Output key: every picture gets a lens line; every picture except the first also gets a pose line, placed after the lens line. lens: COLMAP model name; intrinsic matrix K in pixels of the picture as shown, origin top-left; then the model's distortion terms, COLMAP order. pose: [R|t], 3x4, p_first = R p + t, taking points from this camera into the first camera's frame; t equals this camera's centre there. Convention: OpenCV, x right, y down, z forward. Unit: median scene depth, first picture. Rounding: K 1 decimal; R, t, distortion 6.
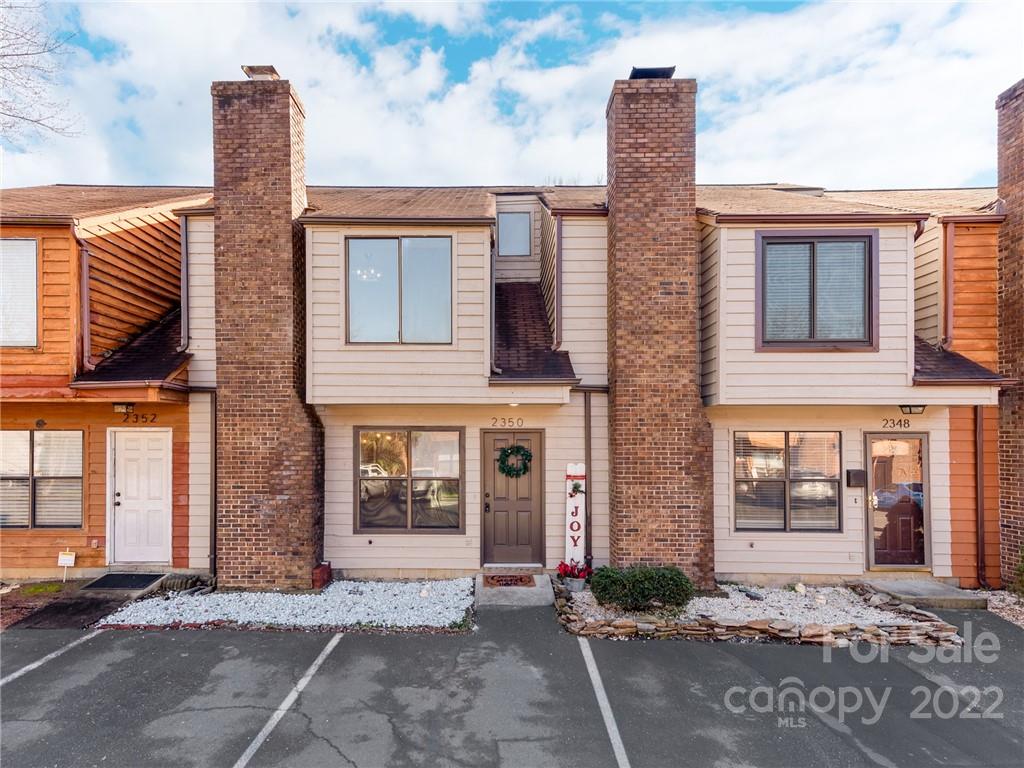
lens RADIAL K [[662.8, 0, 470.3], [0, 662.8, 379.4], [0, 0, 1]] dist [0.042283, -0.018450]
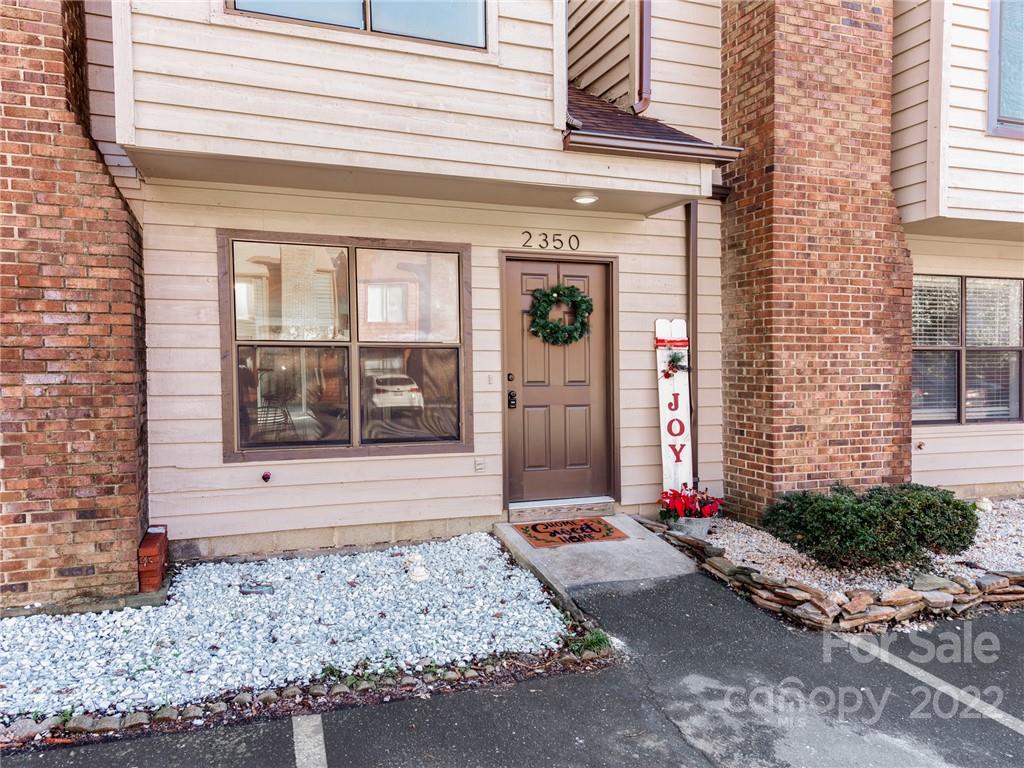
lens RADIAL K [[662.8, 0, 470.3], [0, 662.8, 379.4], [0, 0, 1]] dist [0.042283, -0.018450]
pose [[0.899074, 0.008864, 0.437707, -0.246456], [-0.050552, 0.995209, 0.083682, 0.140718], [-0.434868, -0.097363, 0.895215, 0.569884]]
